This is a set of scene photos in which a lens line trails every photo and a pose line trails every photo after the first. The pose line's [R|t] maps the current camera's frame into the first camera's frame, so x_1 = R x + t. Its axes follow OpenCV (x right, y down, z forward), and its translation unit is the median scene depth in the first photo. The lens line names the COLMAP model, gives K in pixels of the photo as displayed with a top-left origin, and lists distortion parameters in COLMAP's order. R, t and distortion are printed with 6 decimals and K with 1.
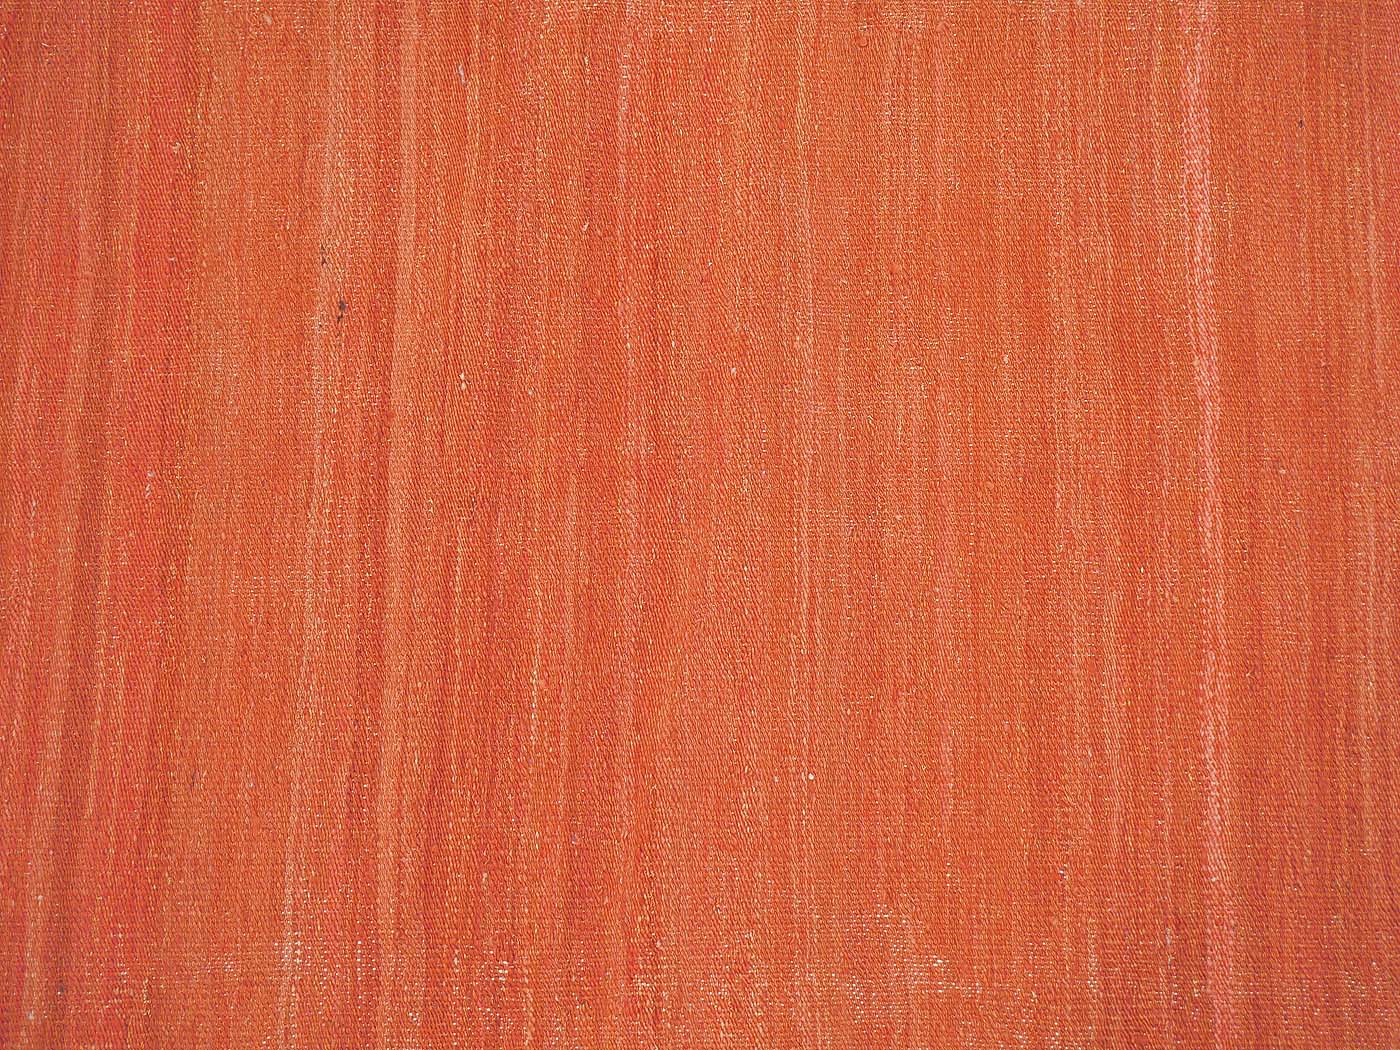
lens RADIAL K [[2202.5, 0, 701.7], [0, 2202.5, 520.3], [0, 0, 1]] dist [-0.087401, 0.000000]
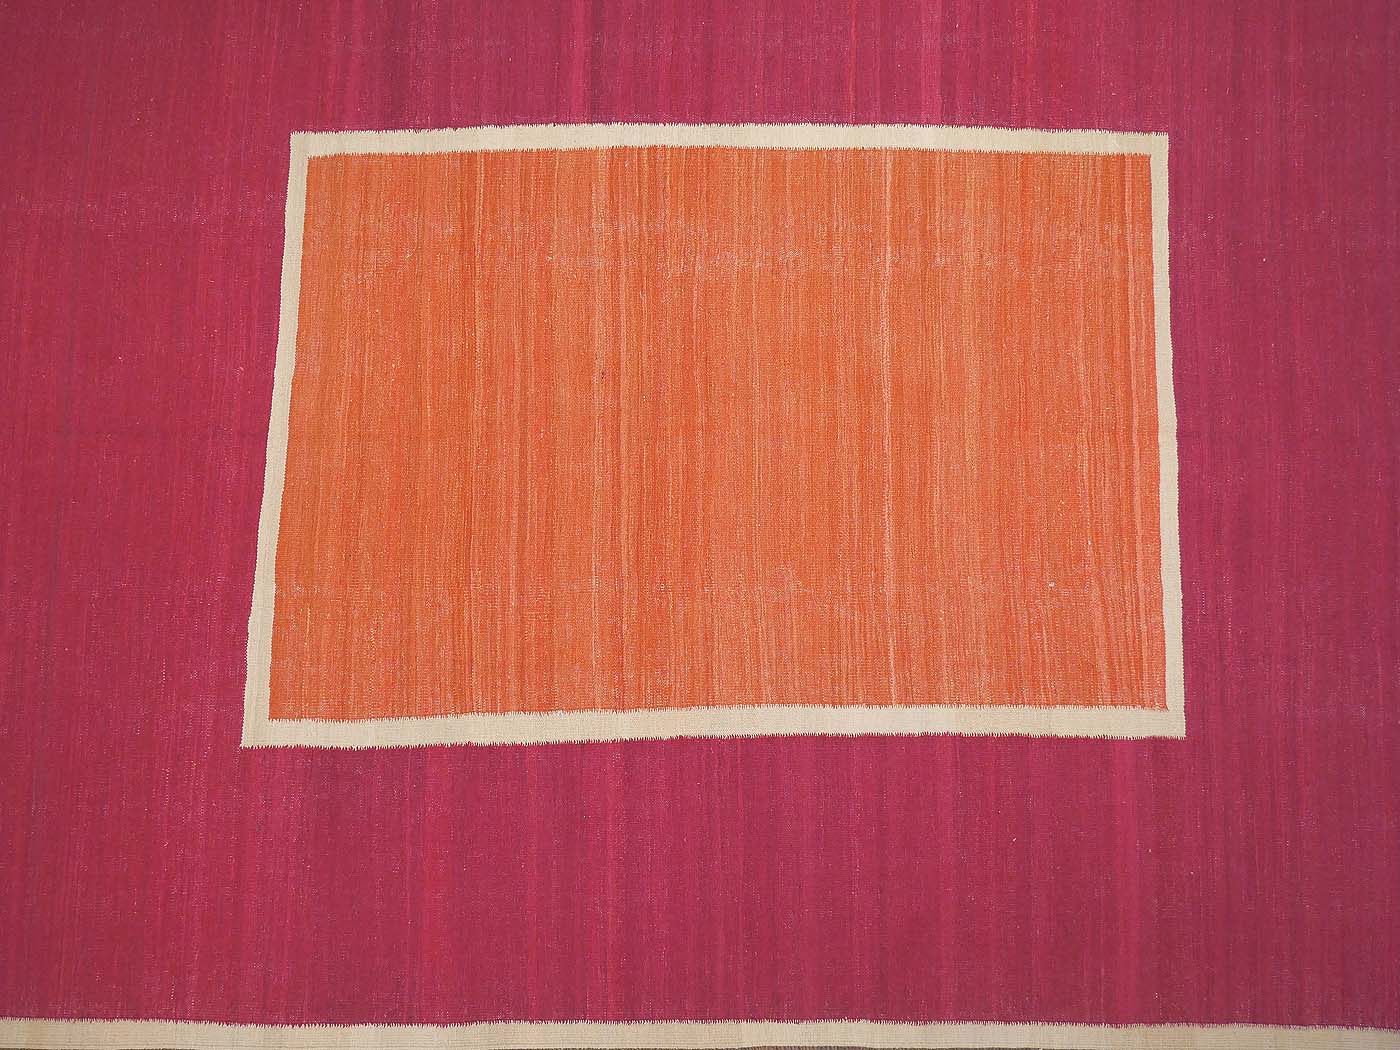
lens RADIAL K [[1792.2, 0, 698.0], [0, 1792.2, 526.1], [0, 0, 1]] dist [-0.108778, 0.000000]
pose [[0.999802, -0.010877, 0.016659, -0.078177], [0.009836, 0.998068, 0.061340, -0.038595], [-0.017294, -0.061164, 0.997978, -1.512084]]
